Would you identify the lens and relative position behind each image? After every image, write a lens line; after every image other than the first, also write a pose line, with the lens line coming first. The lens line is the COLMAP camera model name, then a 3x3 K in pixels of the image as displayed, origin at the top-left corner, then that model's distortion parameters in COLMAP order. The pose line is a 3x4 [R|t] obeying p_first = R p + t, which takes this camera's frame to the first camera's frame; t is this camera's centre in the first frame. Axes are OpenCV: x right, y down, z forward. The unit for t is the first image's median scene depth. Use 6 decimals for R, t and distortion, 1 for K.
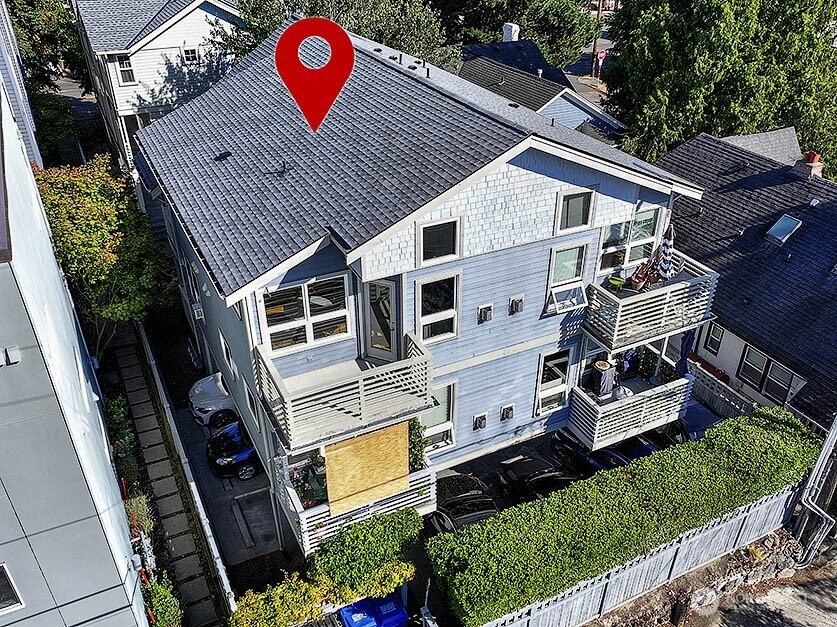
lens RADIAL K [[699.1, 0, 418.9], [0, 699.1, 316.1], [0, 0, 1]] dist [0.005713, 0.005033]
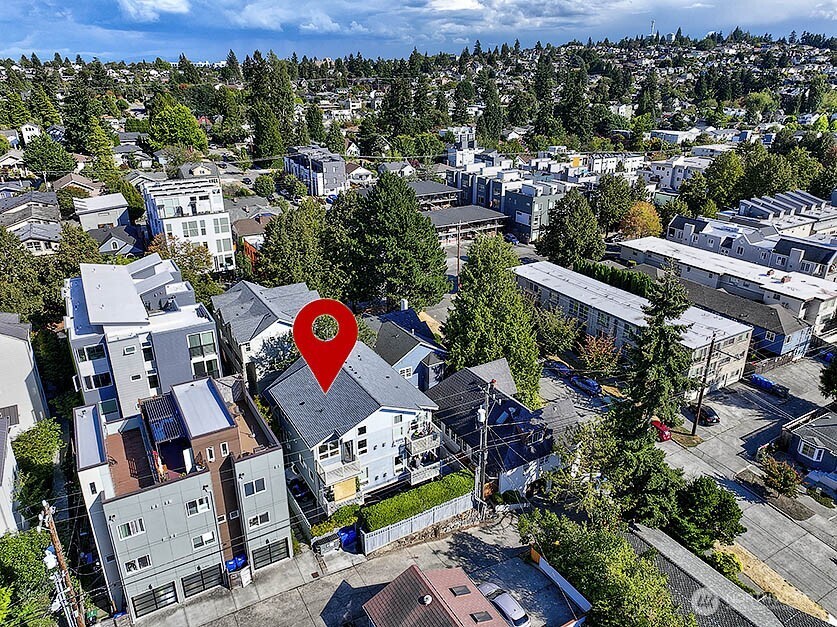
lens RADIAL K [[588.0, 0, 417.1], [0, 588.0, 296.1], [0, 0, 1]] dist [-0.002119, 0.016893]
pose [[0.997455, -0.026941, 0.066012, 0.127077], [0.038387, 0.983136, -0.178801, -0.222633], [-0.060082, 0.180880, 0.981668, -2.203696]]
